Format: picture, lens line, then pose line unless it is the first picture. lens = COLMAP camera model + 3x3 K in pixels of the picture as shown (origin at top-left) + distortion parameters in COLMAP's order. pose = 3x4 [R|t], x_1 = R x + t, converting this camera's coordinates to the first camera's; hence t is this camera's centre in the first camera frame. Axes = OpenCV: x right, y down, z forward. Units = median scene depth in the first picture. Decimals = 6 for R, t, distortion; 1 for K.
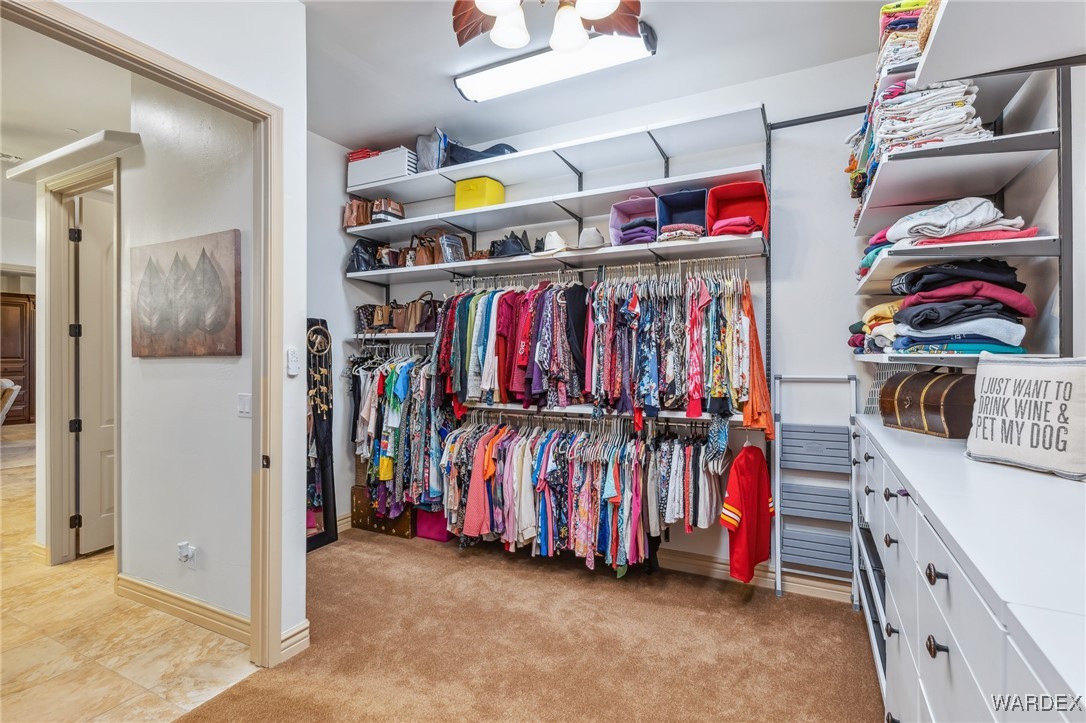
lens RADIAL K [[519.1, 0, 543.0], [0, 519.1, 361.5], [0, 0, 1]] dist [0.000508, 0.000432]
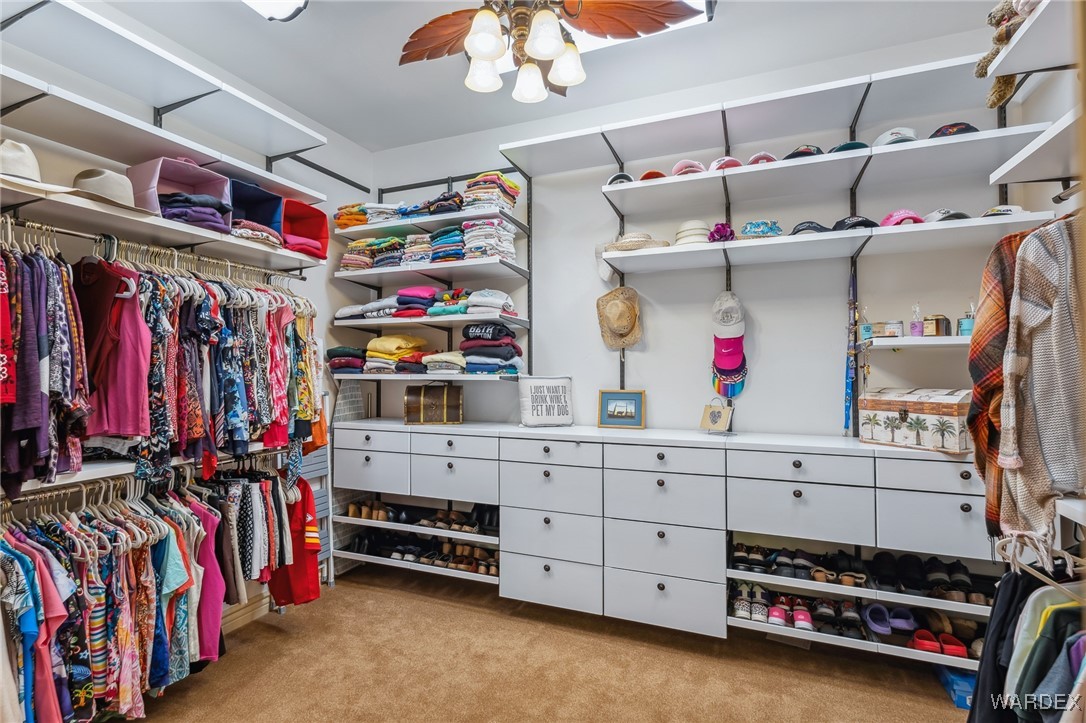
lens RADIAL K [[519.1, 0, 543.0], [0, 519.1, 361.5], [0, 0, 1]] dist [0.000508, 0.000432]
pose [[-0.092368, 0.009421, 0.995680, -0.632864], [0.010778, 0.999906, -0.008461, -0.025379], [-0.995667, 0.009950, -0.092461, 0.611965]]
